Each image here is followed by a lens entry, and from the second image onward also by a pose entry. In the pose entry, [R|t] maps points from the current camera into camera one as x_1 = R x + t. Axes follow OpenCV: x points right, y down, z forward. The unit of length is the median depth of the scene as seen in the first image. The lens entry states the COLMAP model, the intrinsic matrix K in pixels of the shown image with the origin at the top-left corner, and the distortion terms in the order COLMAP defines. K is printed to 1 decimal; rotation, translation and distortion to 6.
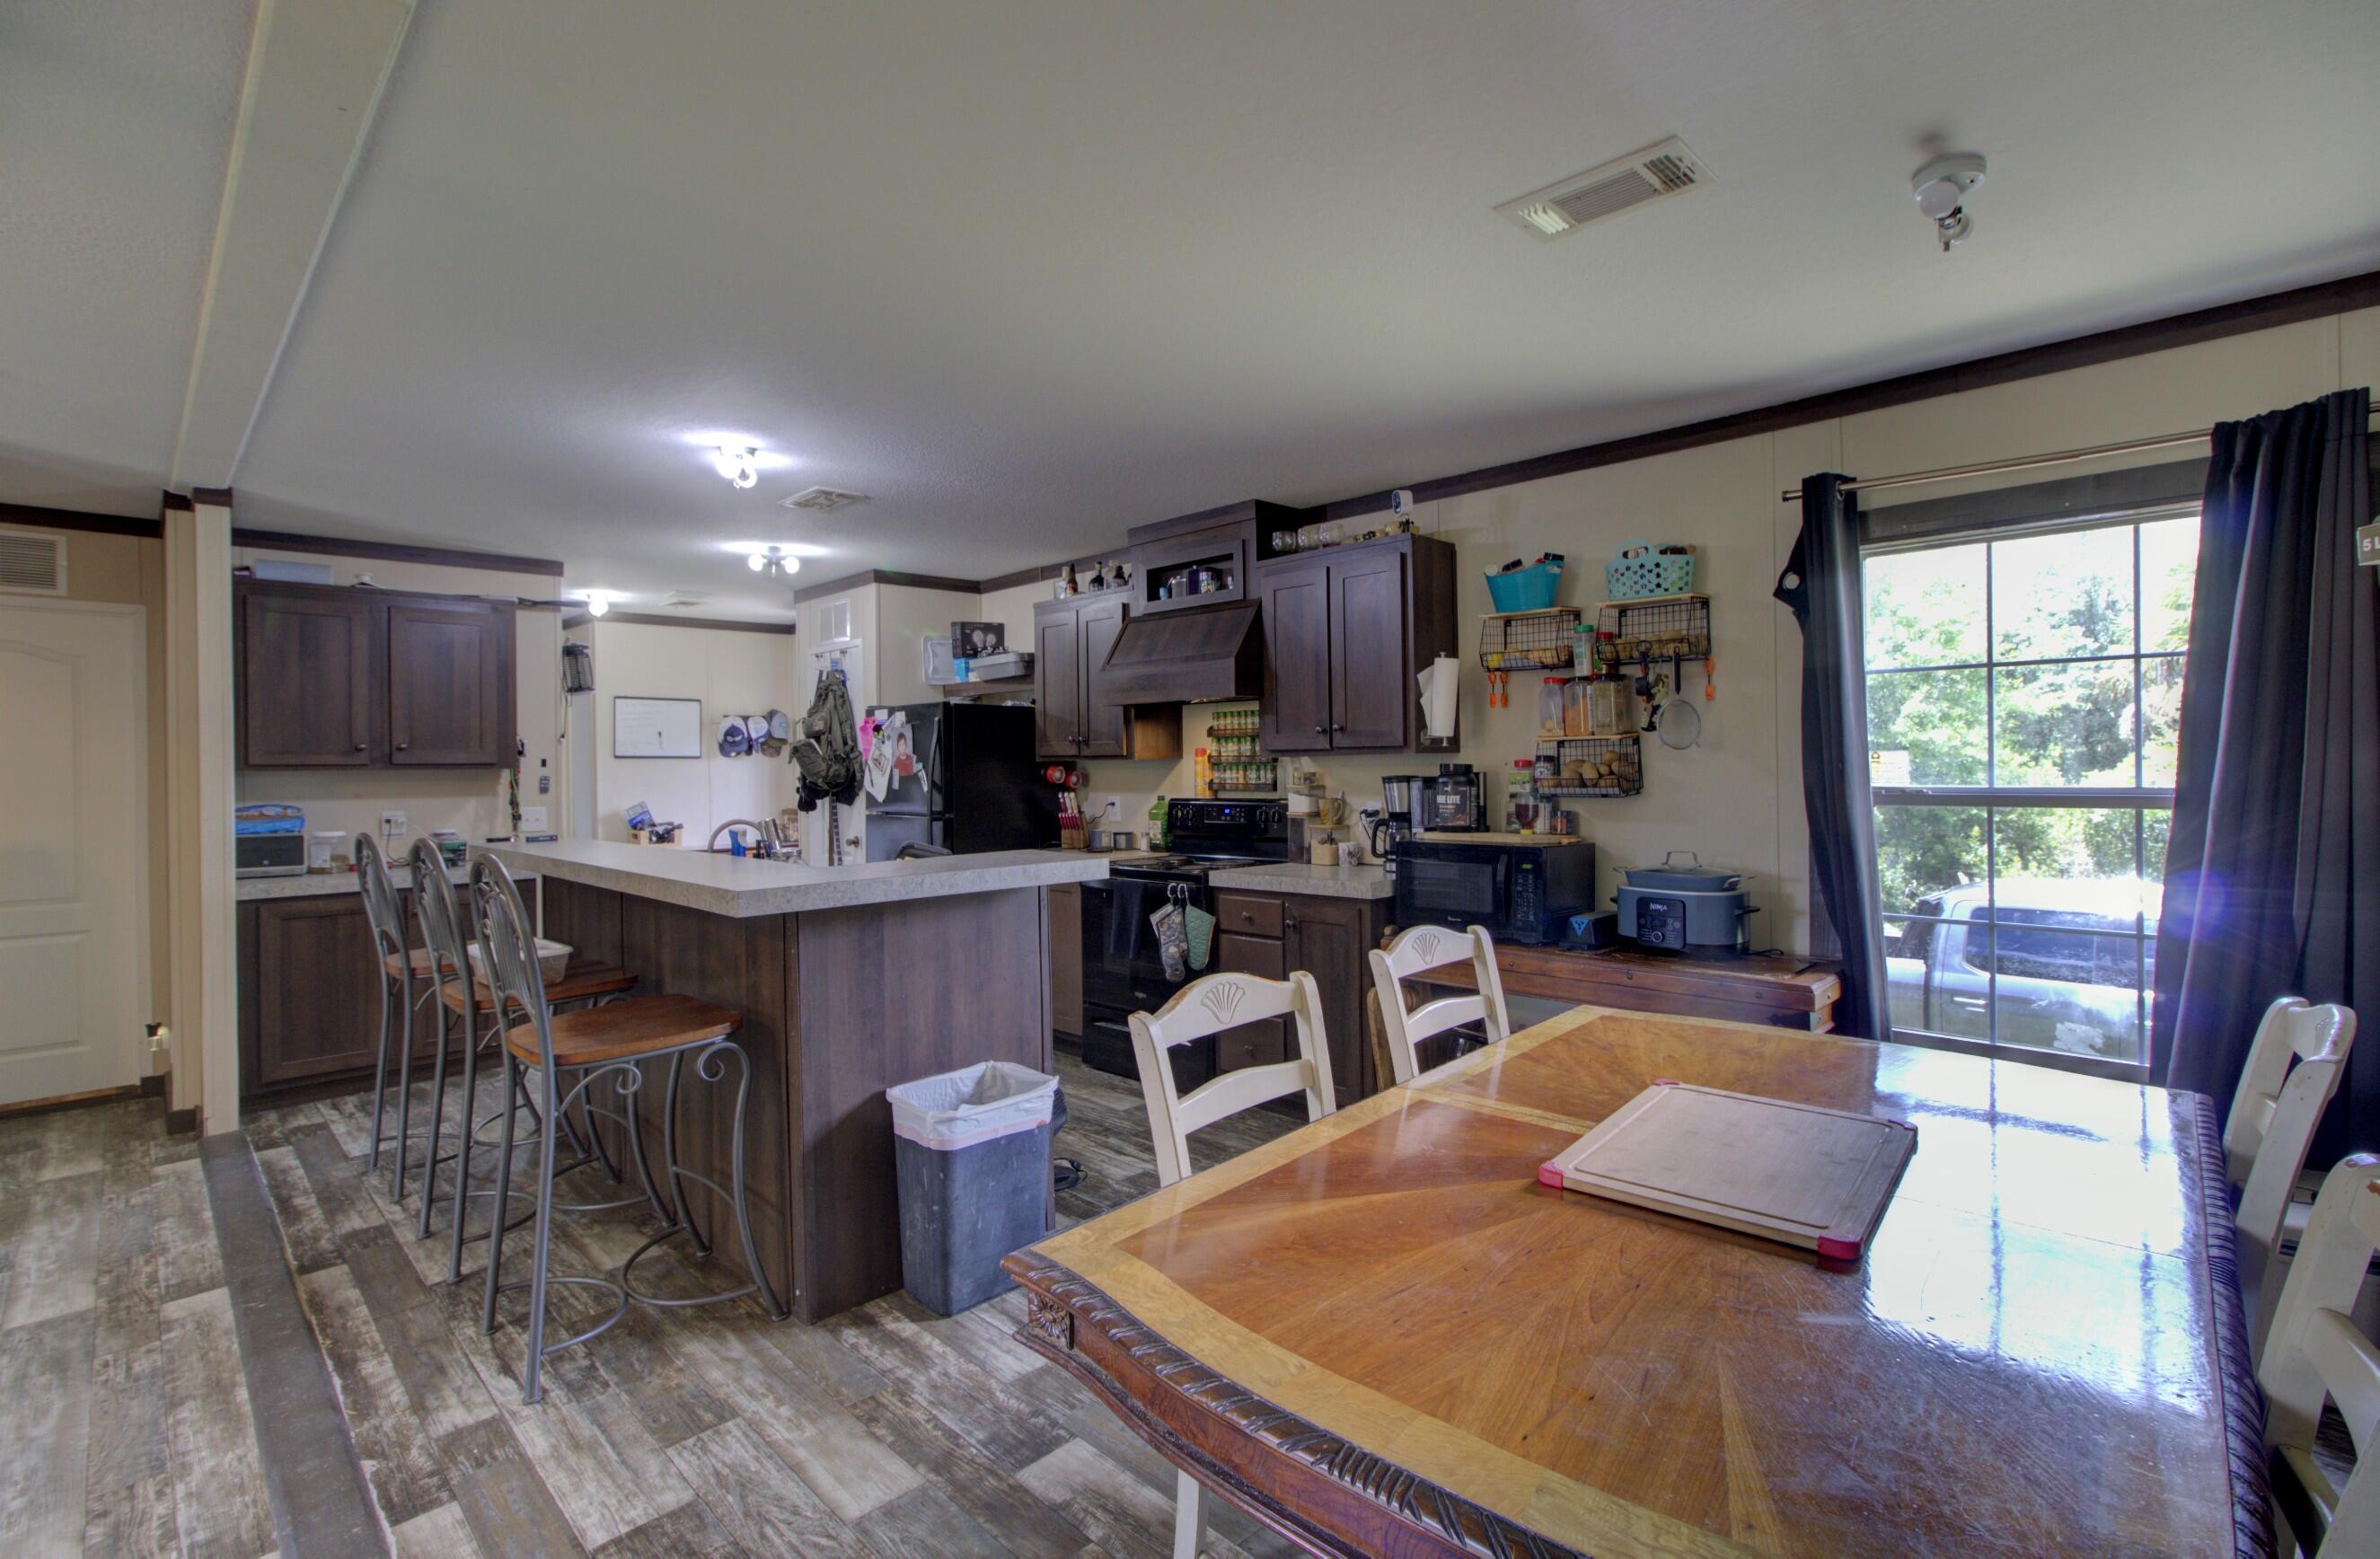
lens RADIAL K [[1076.2, 0, 1194.9], [0, 1076.2, 762.7], [0, 0, 1]] dist [-0.002041, 0.000028]
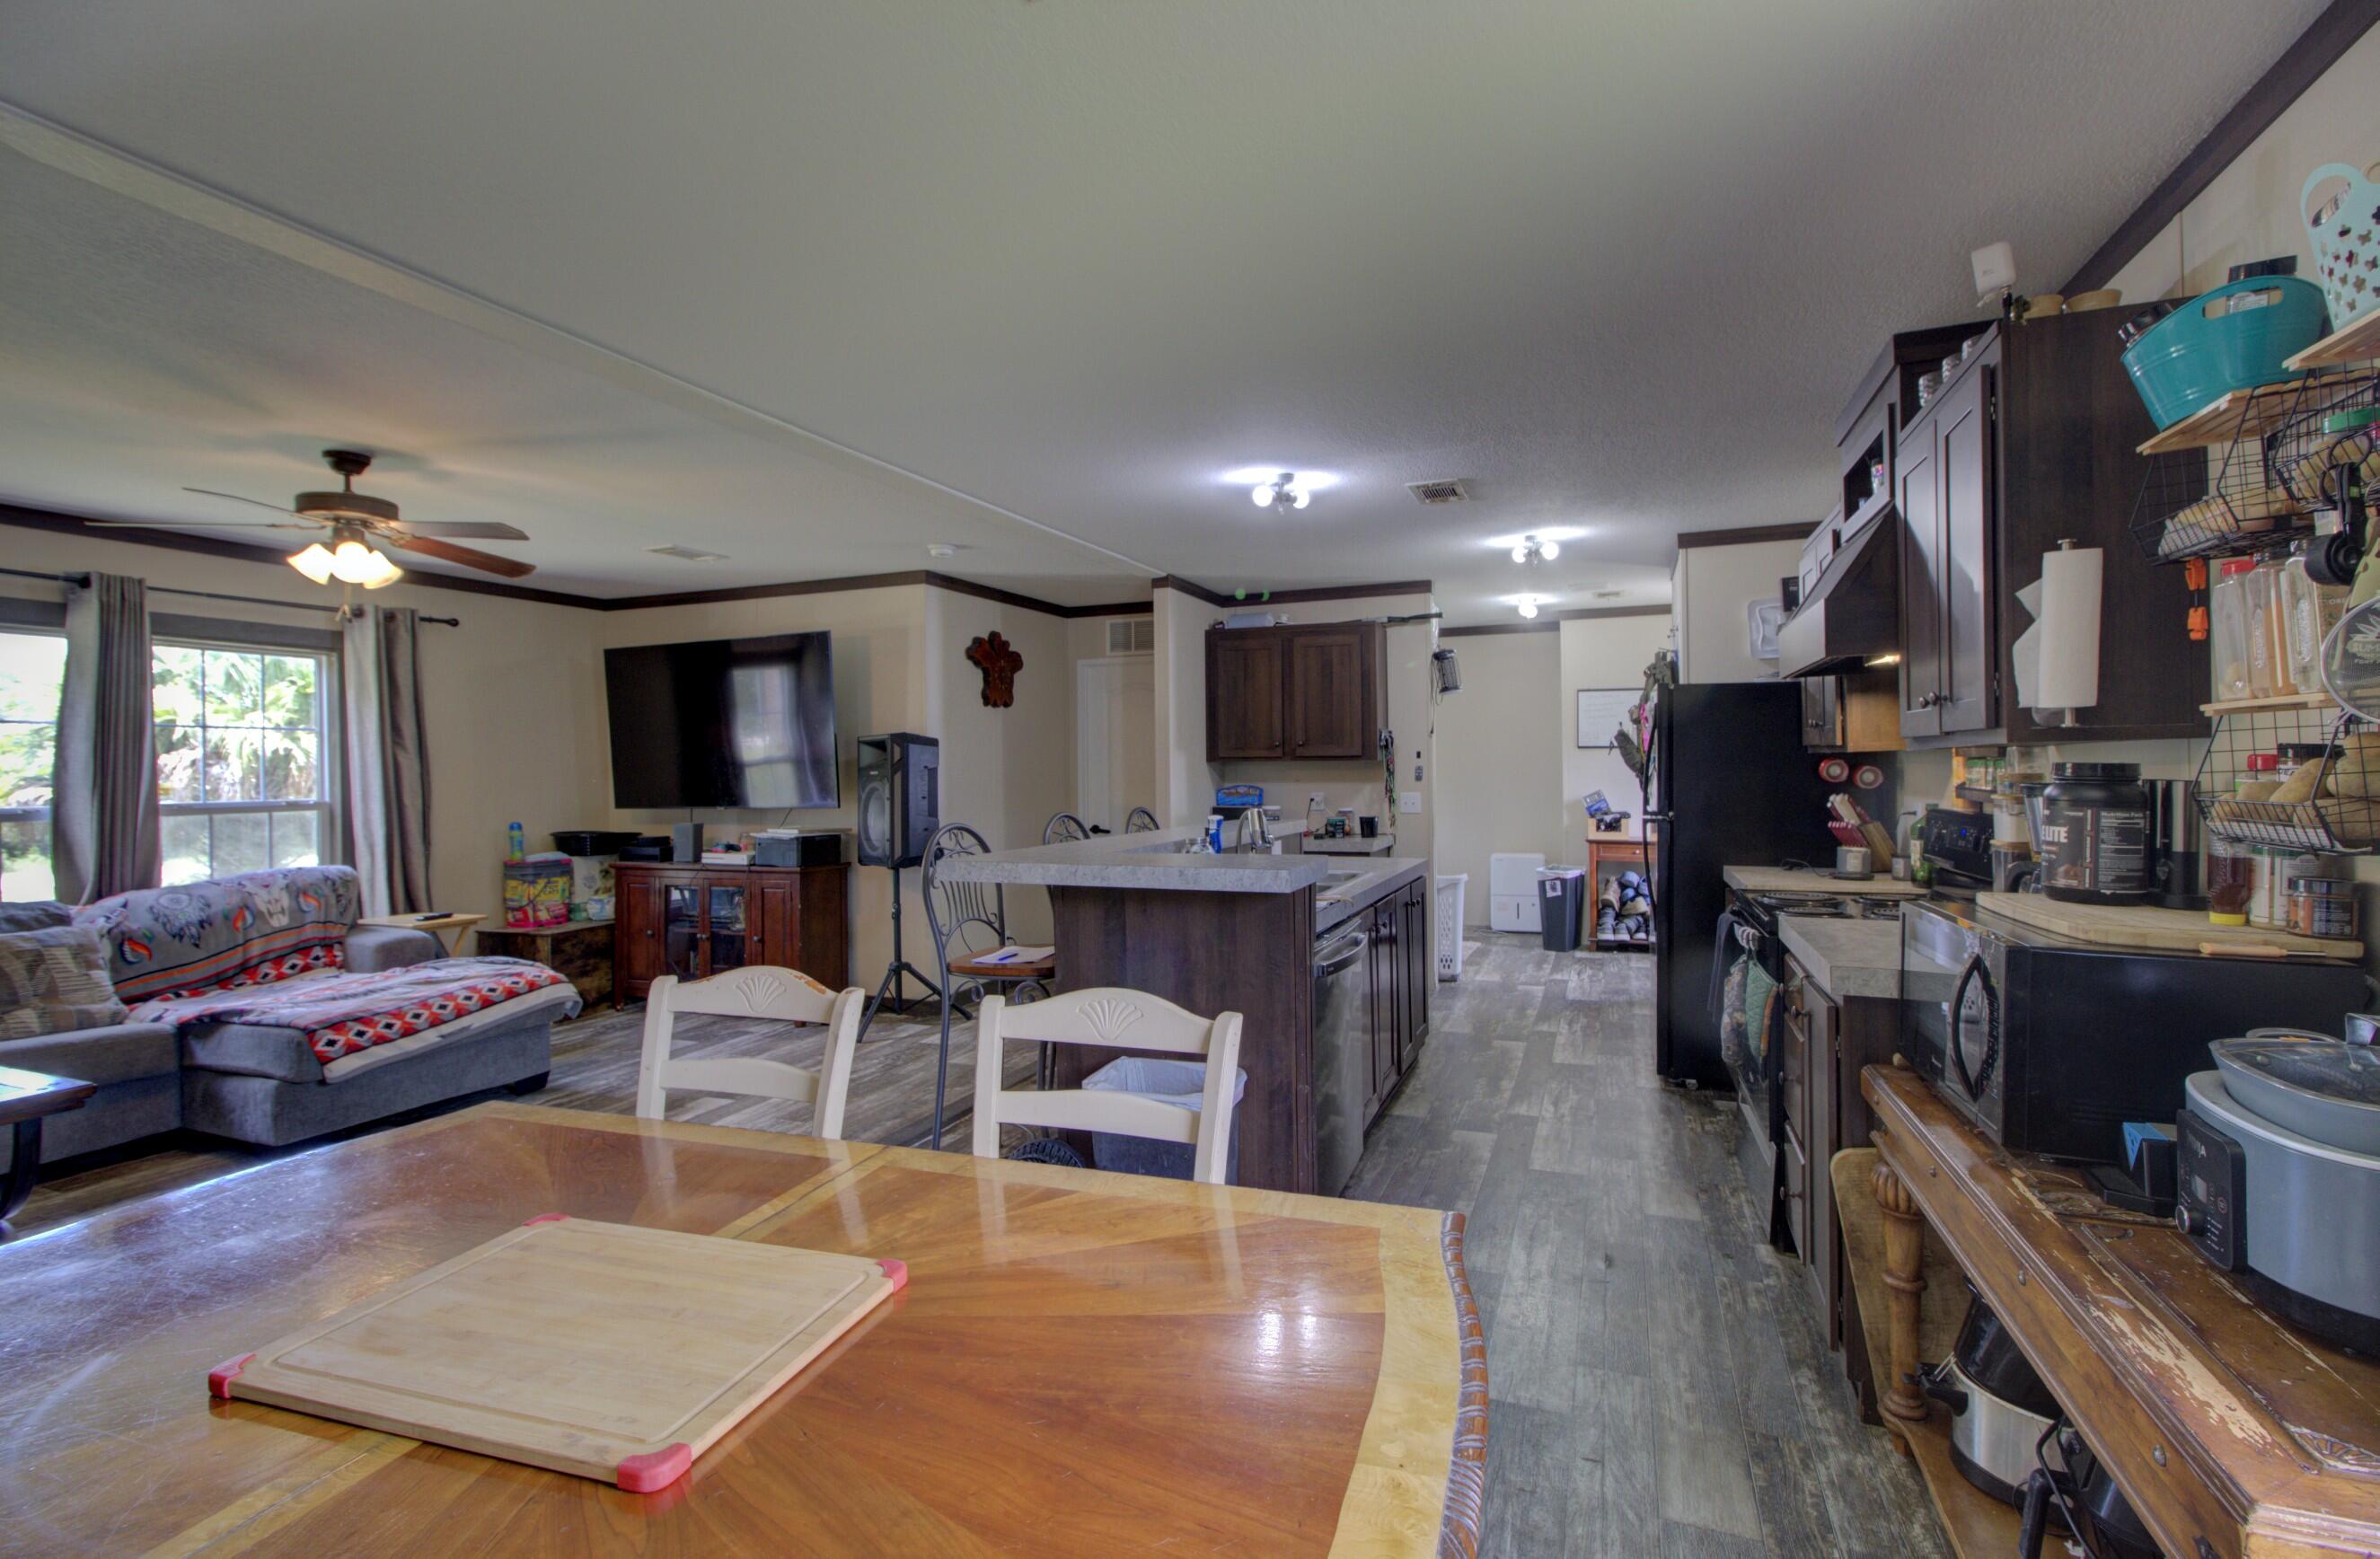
lens RADIAL K [[1079.9, 0, 1180.8], [0, 1079.9, 770.7], [0, 0, 1]] dist [-0.000981, 0.007695]
pose [[0.388816, 0.013178, -0.921221, 0.427829], [0.008676, 0.999801, 0.017964, -0.006477], [0.921274, -0.014977, 0.388625, 0.349960]]
